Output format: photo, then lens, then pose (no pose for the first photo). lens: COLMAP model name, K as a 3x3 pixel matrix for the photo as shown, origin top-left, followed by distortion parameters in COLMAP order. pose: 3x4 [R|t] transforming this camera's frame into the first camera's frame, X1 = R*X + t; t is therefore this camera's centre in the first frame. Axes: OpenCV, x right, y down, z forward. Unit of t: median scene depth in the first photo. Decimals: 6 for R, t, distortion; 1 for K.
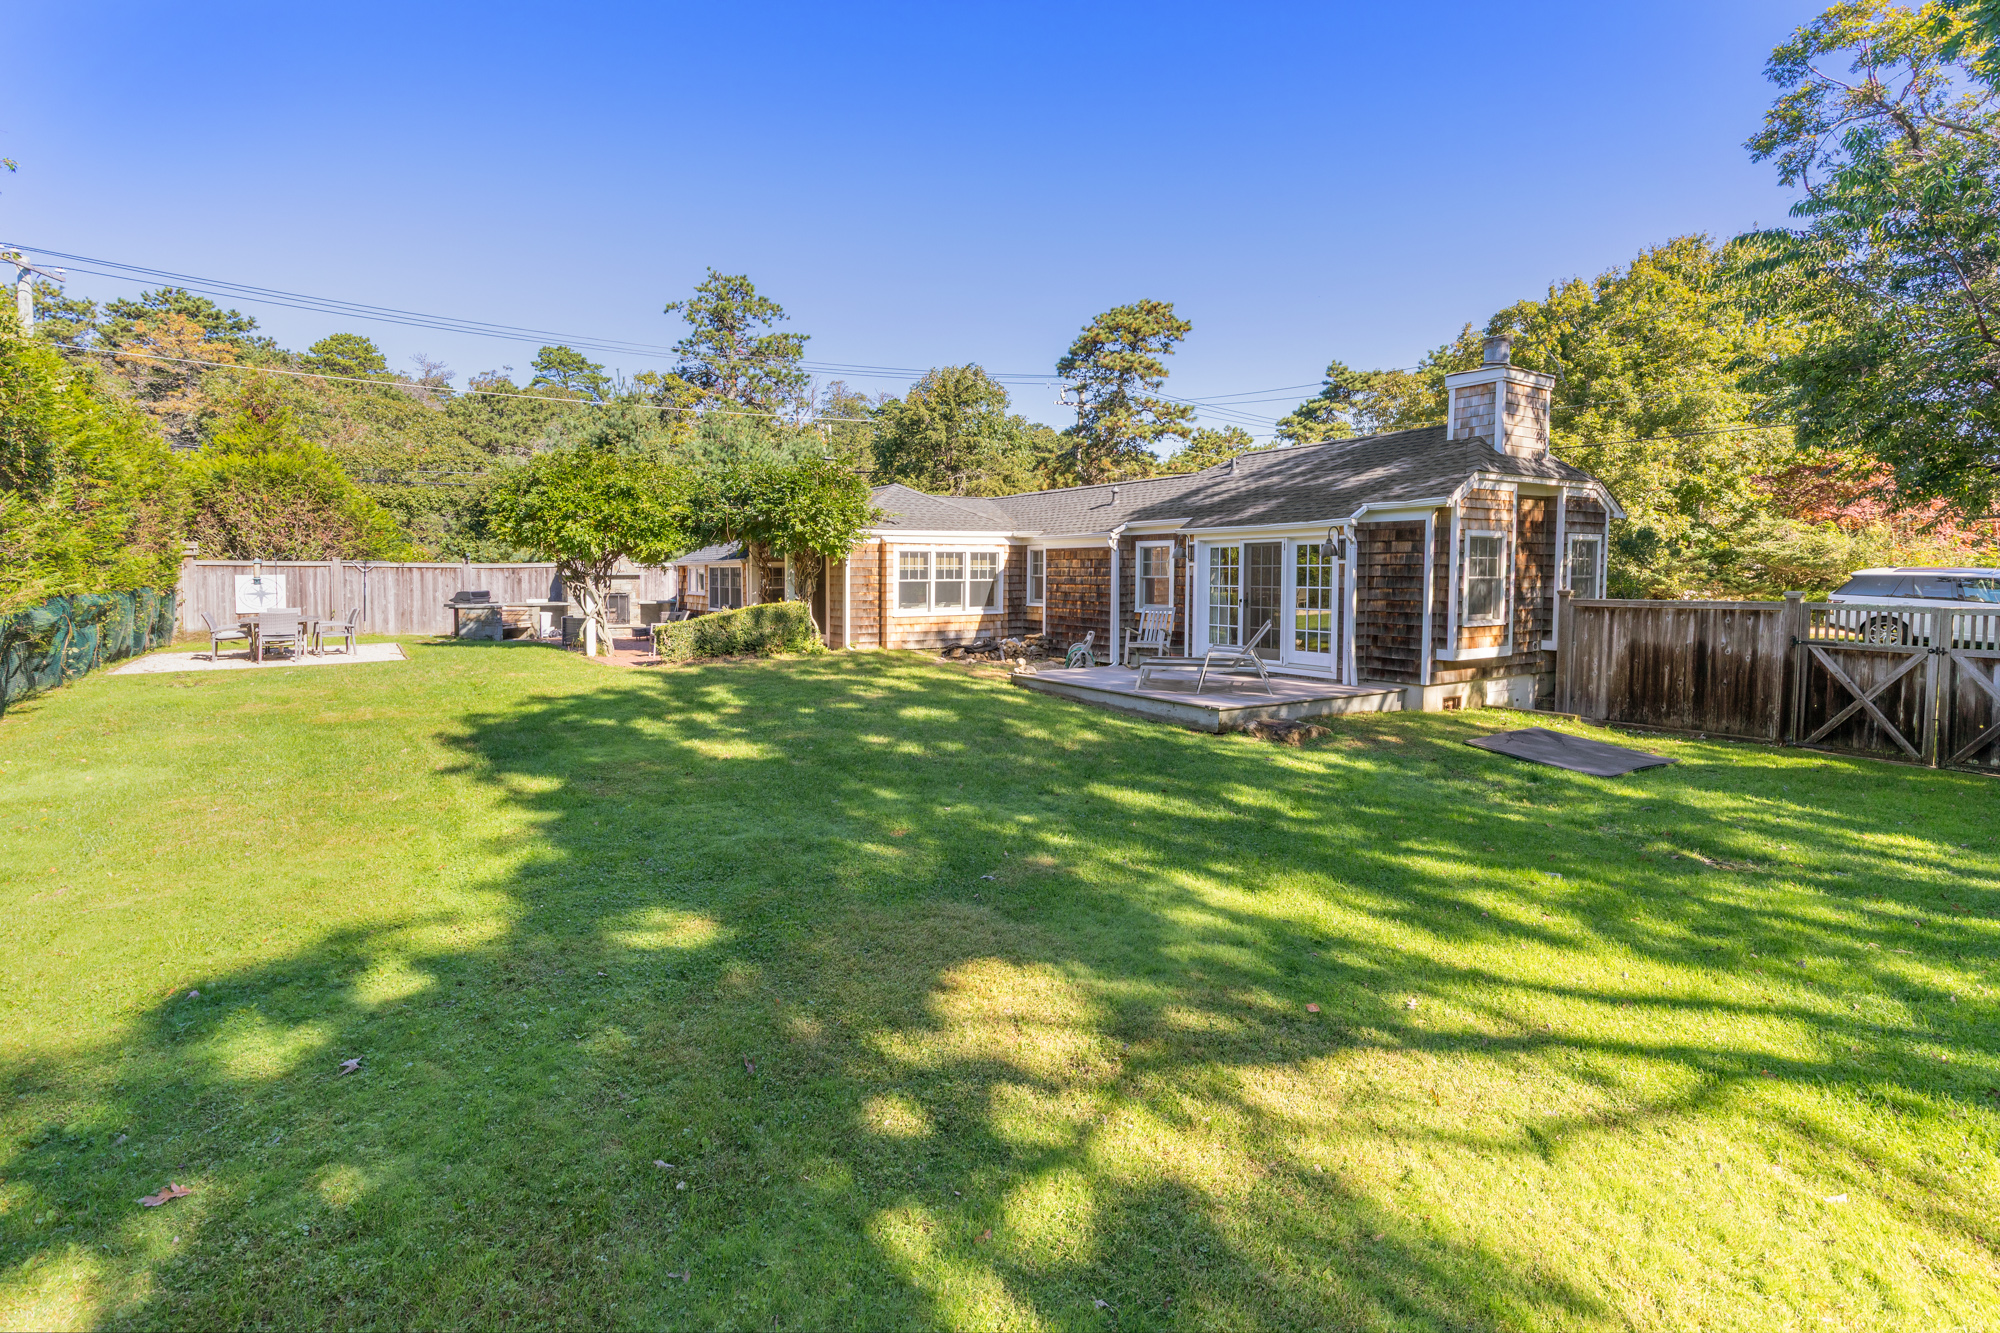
lens RADIAL K [[905.9, 0, 1057.9], [0, 905.9, 584.3], [0, 0, 1]] dist [0.002330, 0.000023]
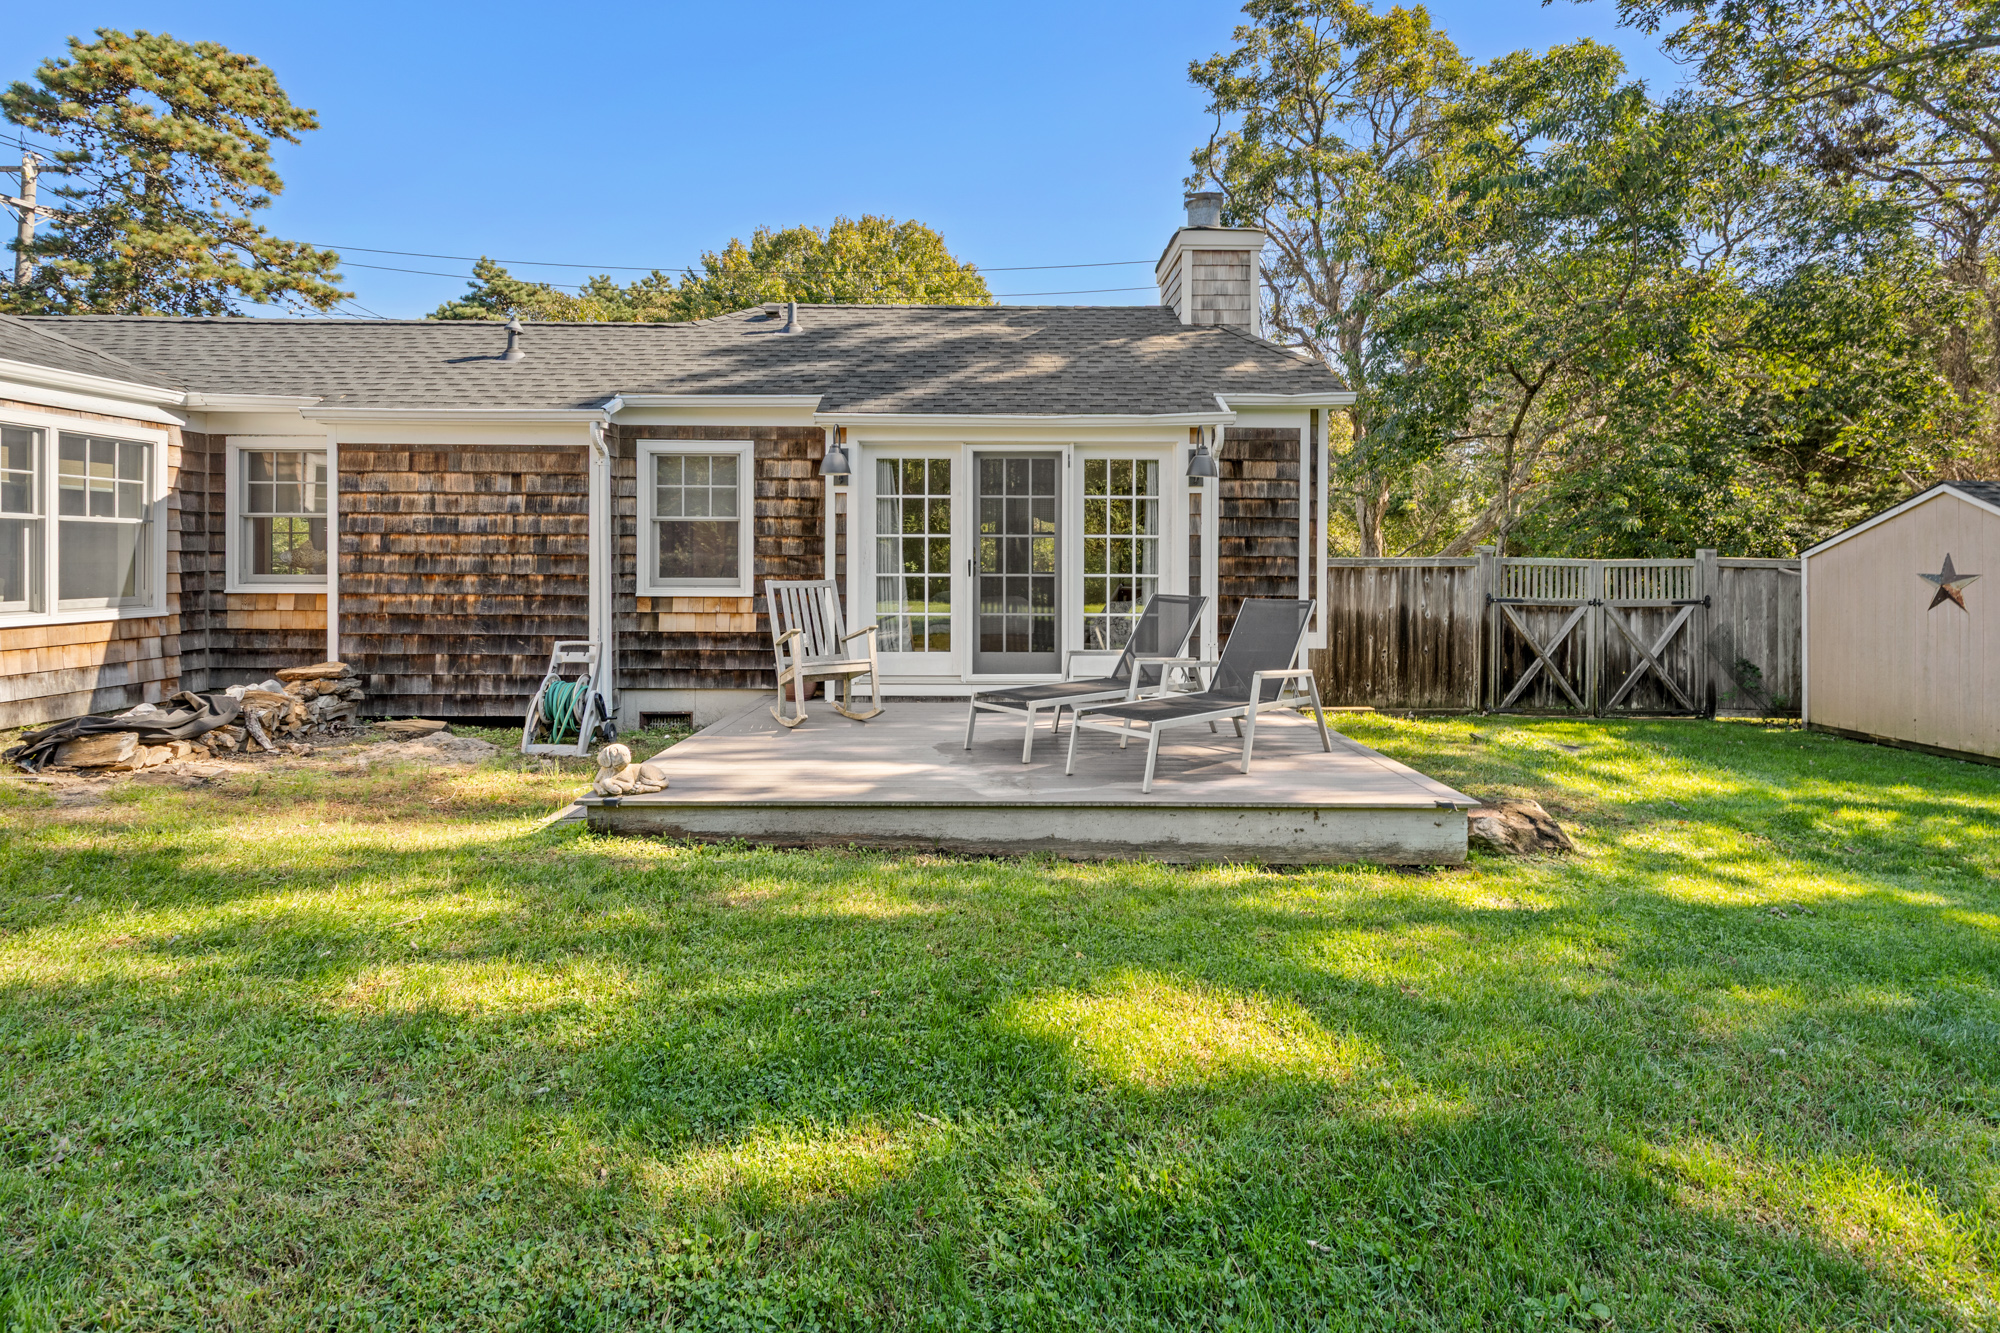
lens RADIAL K [[953.1, 0, 999.9], [0, 953.1, 565.0], [0, 0, 1]] dist [0.003883, 0.000041]
pose [[0.596114, -0.004547, 0.802887, -0.212164], [0.008390, 0.999965, -0.000566, 0.018953], [-0.802856, 0.007074, 0.596132, 0.649400]]
